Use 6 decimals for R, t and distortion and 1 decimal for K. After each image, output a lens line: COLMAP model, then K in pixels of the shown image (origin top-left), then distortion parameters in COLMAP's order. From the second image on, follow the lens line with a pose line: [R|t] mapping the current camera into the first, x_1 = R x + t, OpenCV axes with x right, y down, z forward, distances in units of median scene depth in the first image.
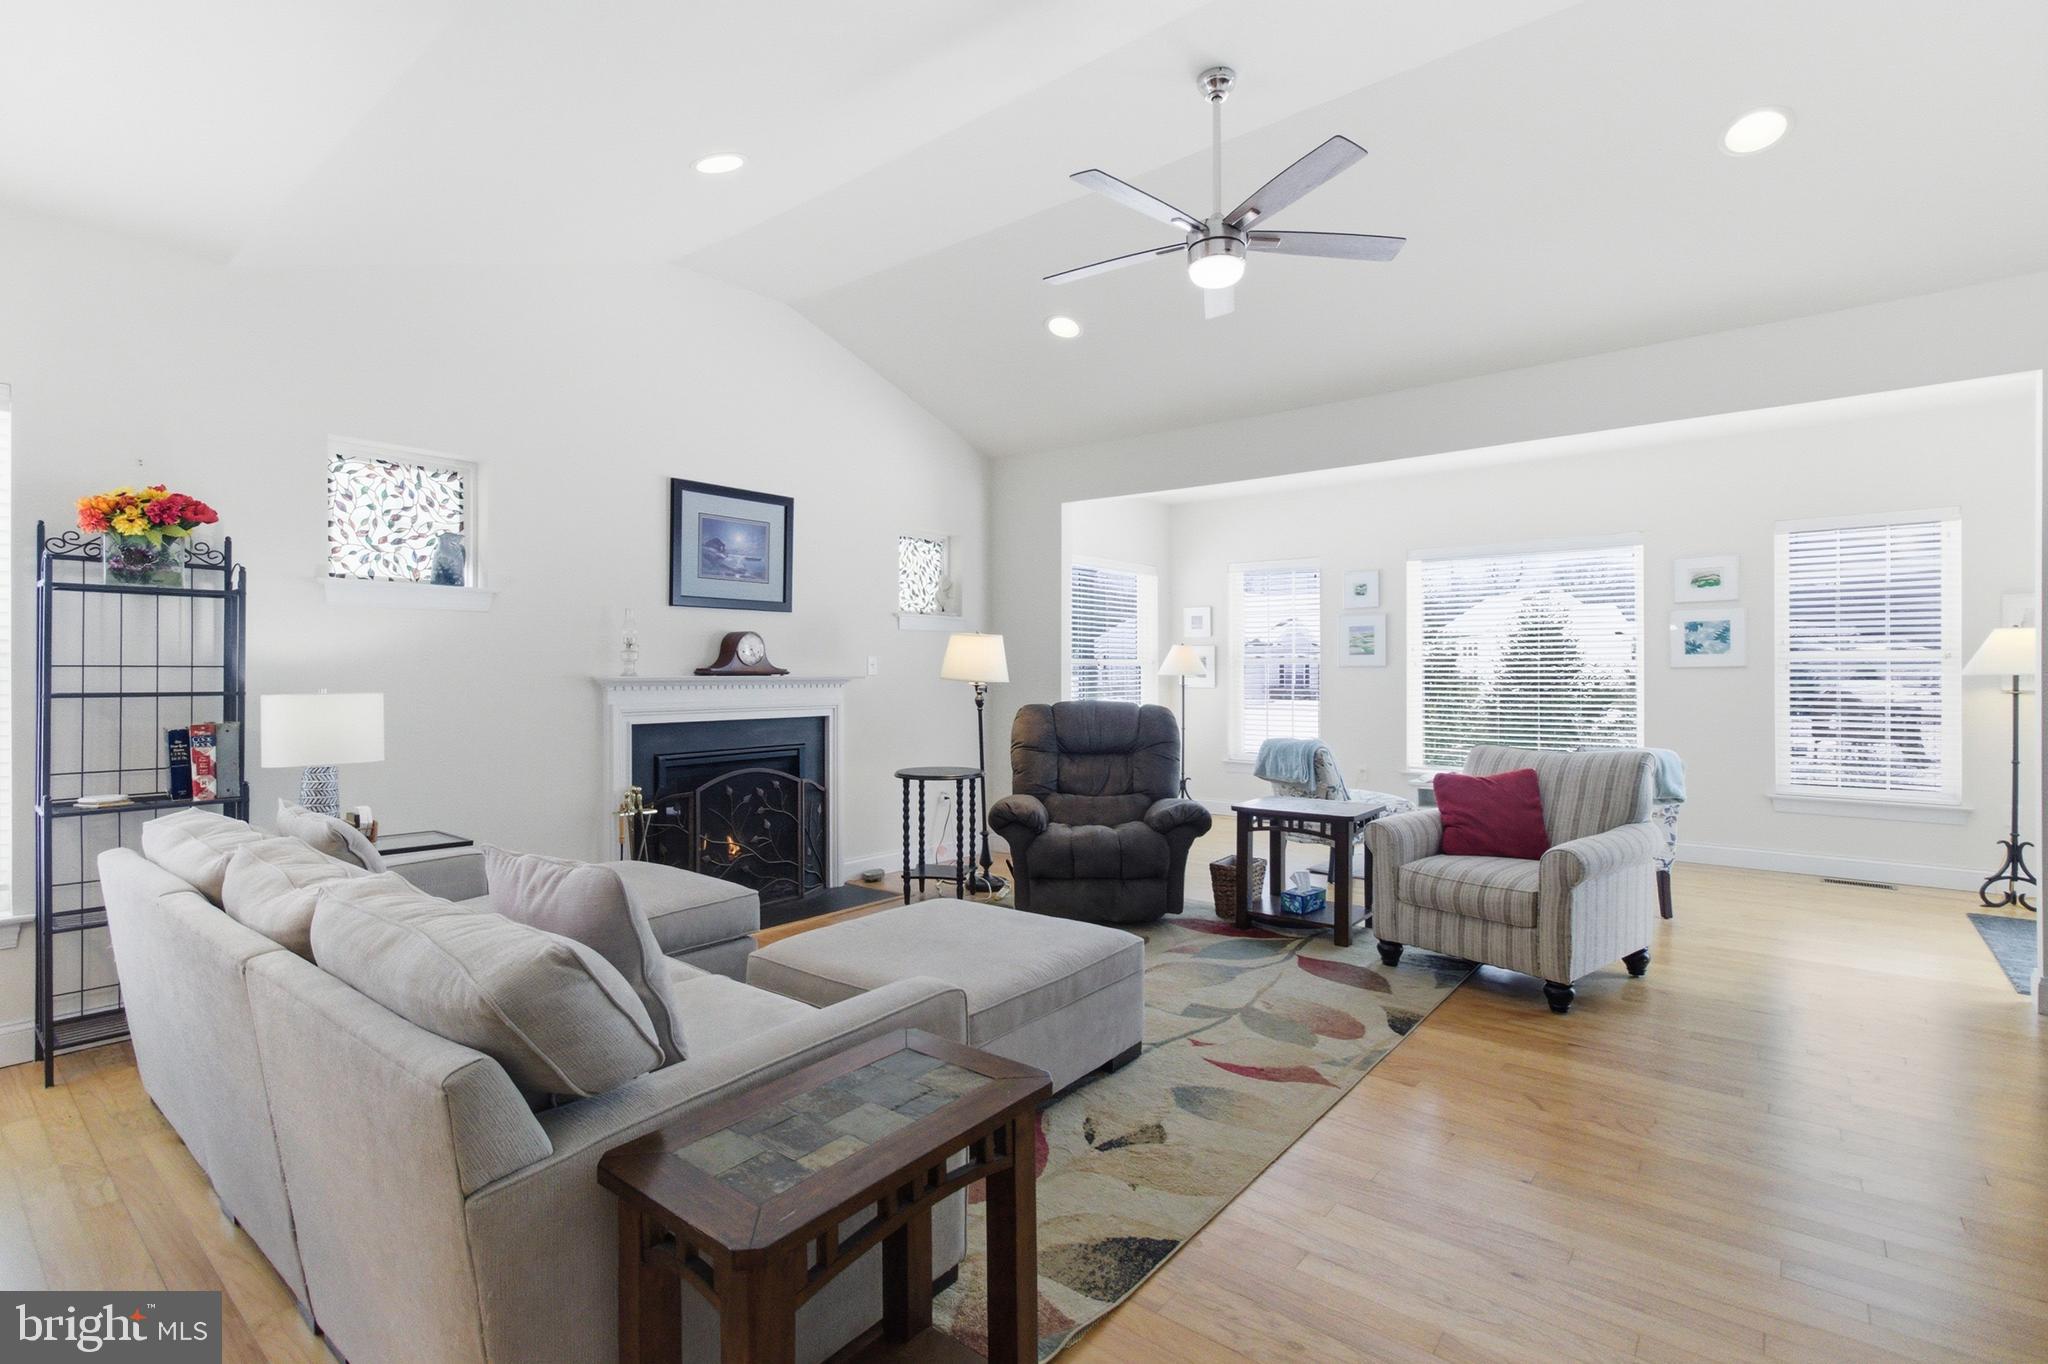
lens RADIAL K [[958.0, 0, 1025.9], [0, 958.0, 670.8], [0, 0, 1]] dist [-0.051151, 0.088625]
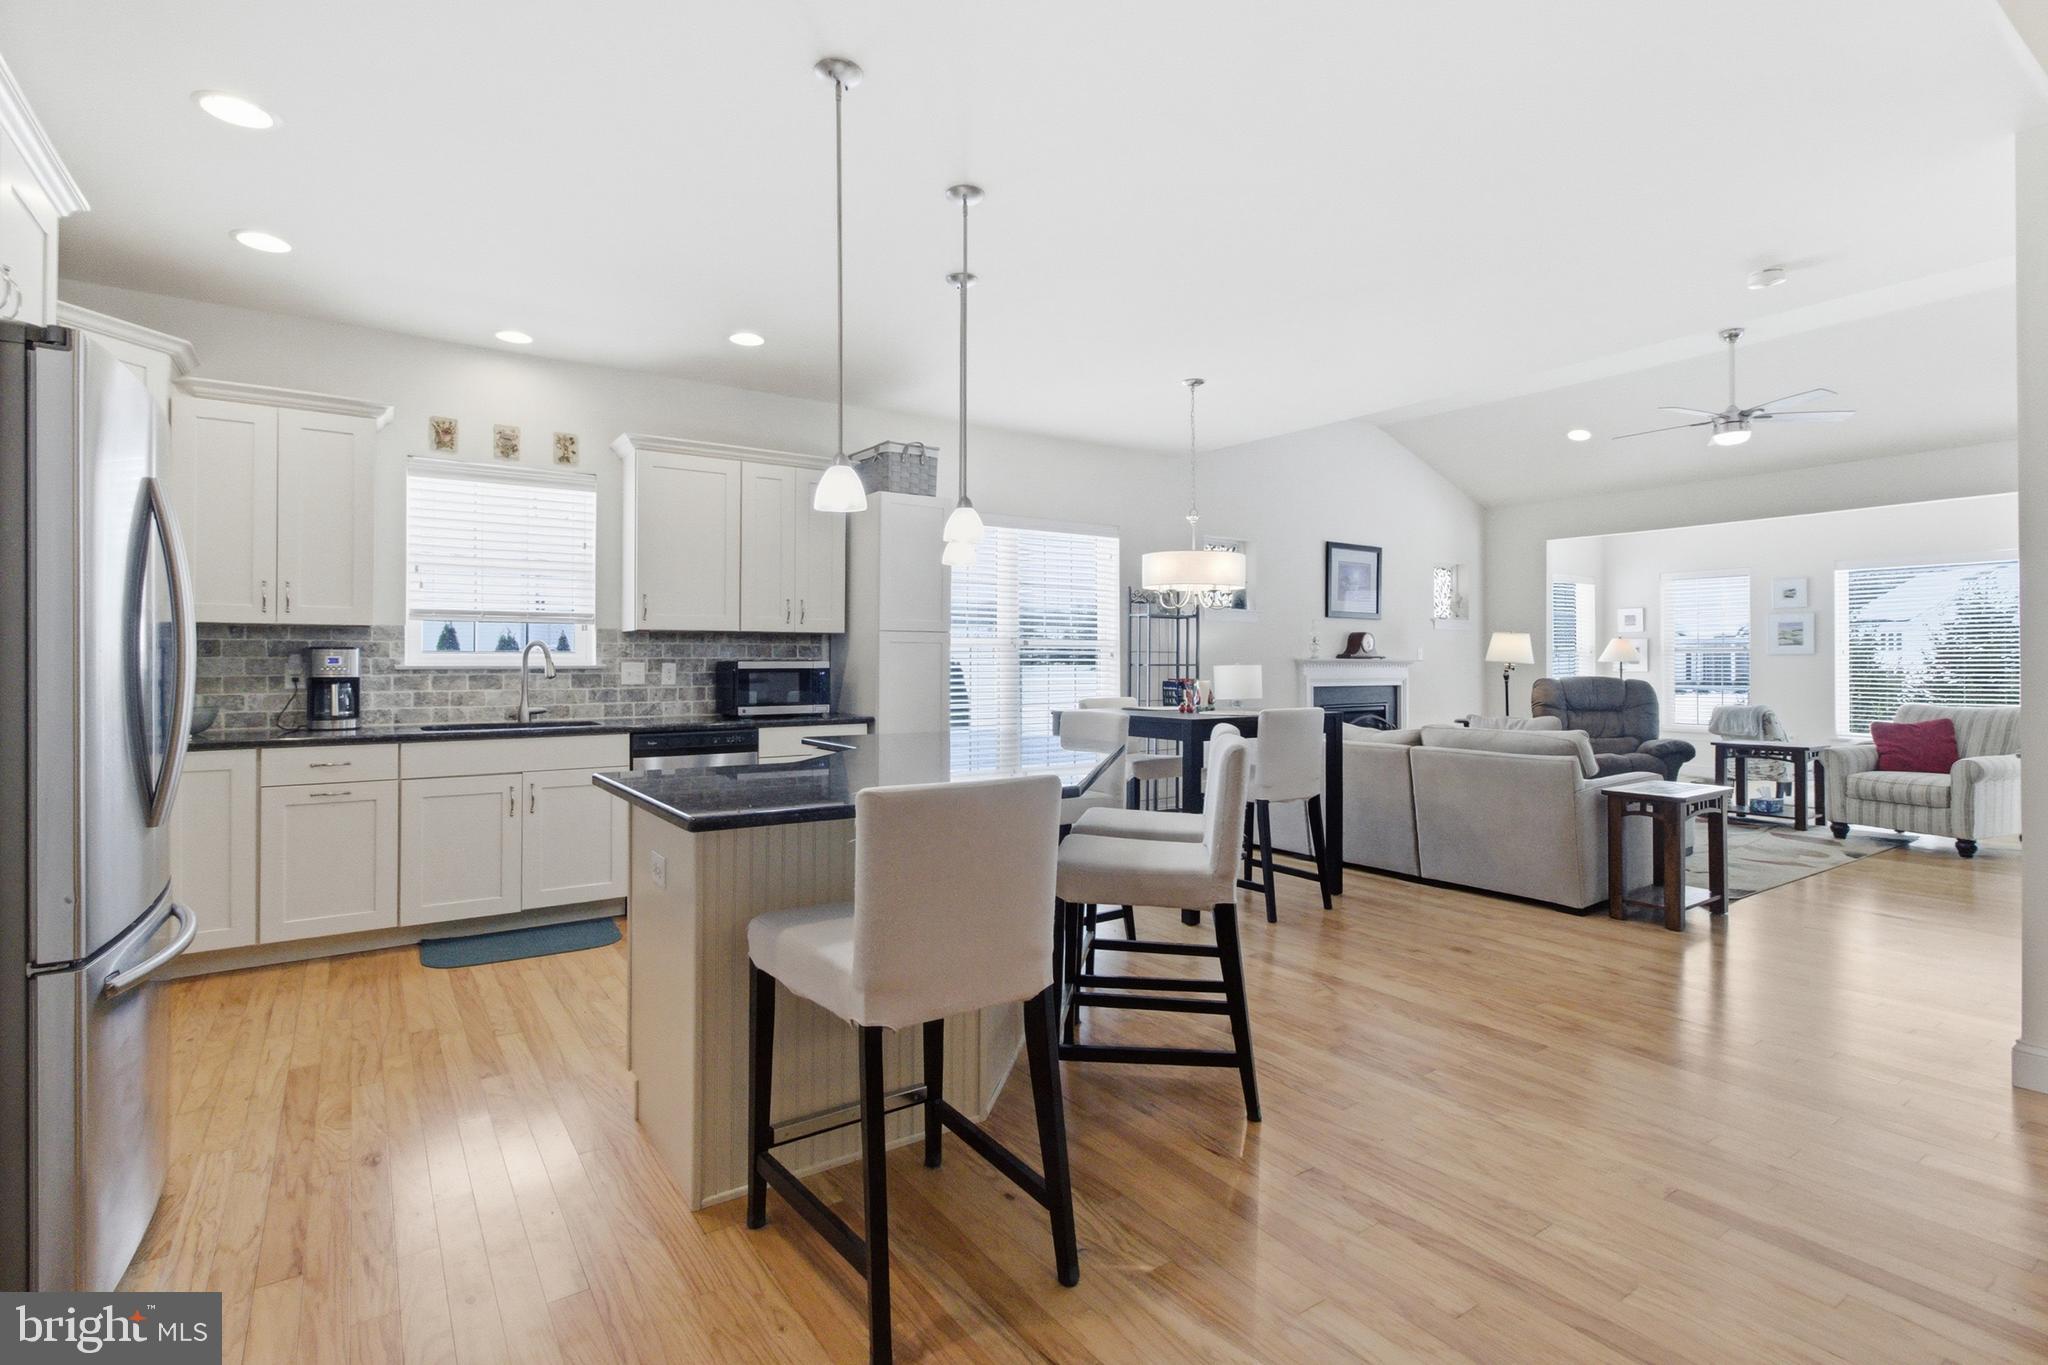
lens RADIAL K [[974.3, 0, 1027.2], [0, 974.3, 652.5], [0, 0, 1]] dist [-0.014115, 0.011502]
pose [[0.958841, -0.000822, -0.283943, -0.417309], [-0.002156, 0.999946, -0.010178, 0.014181], [0.283936, 0.010371, 0.958787, -0.860591]]
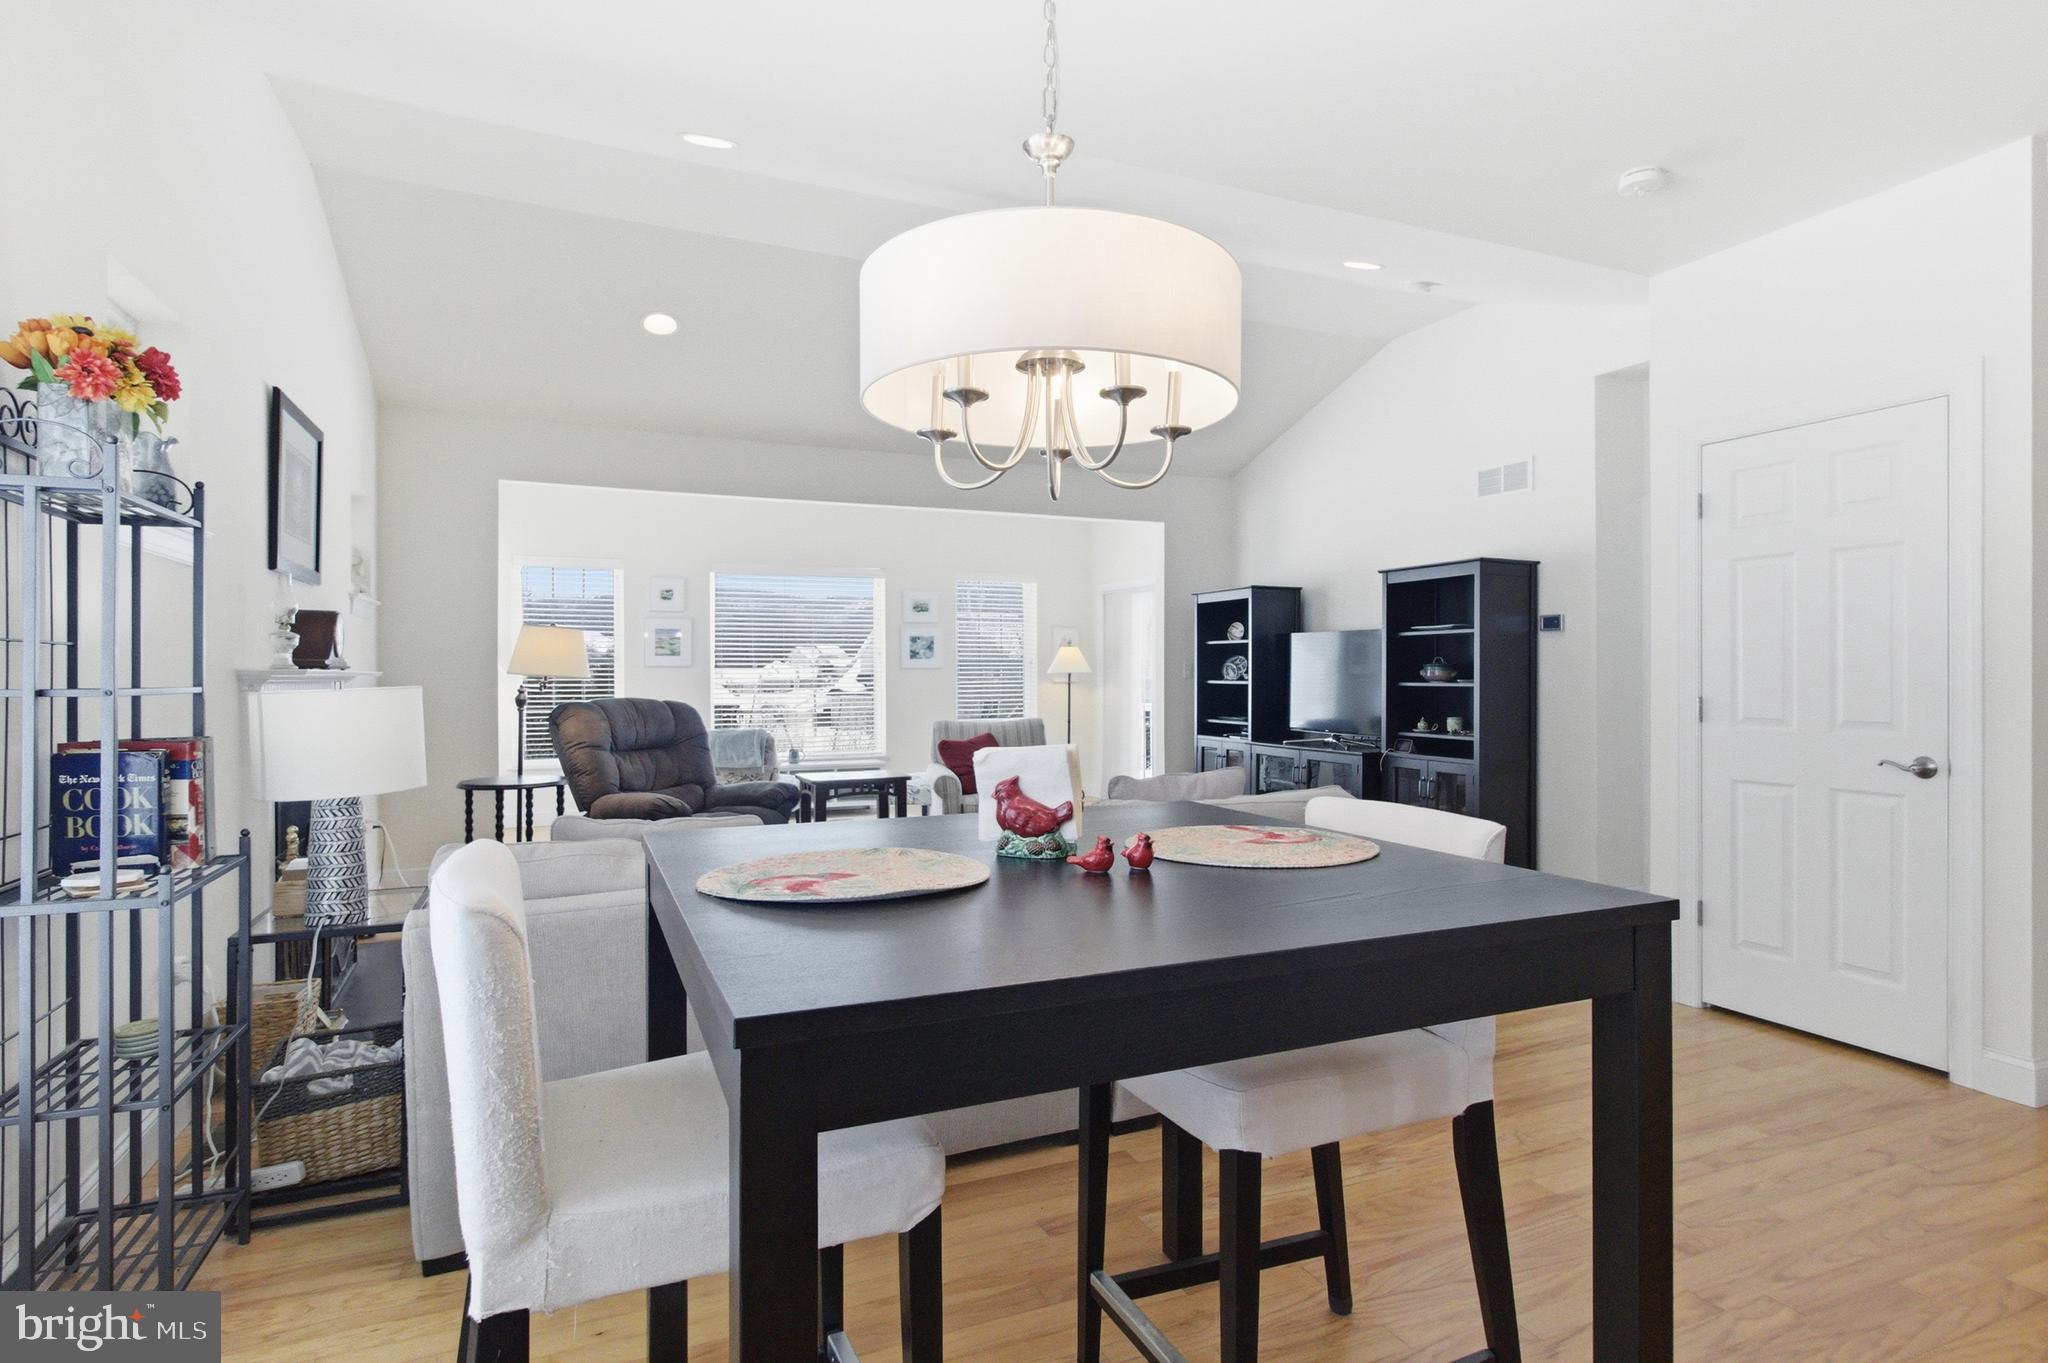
lens RADIAL K [[1071.8, 0, 1009.7], [0, 1071.8, 678.3], [0, 0, 1]] dist [0.003287, 0.000694]
pose [[0.464716, -0.003017, 0.885454, -0.872845], [0.003703, 0.999992, 0.001464, 0.013449], [-0.885452, 0.002599, 0.464724, 0.165396]]
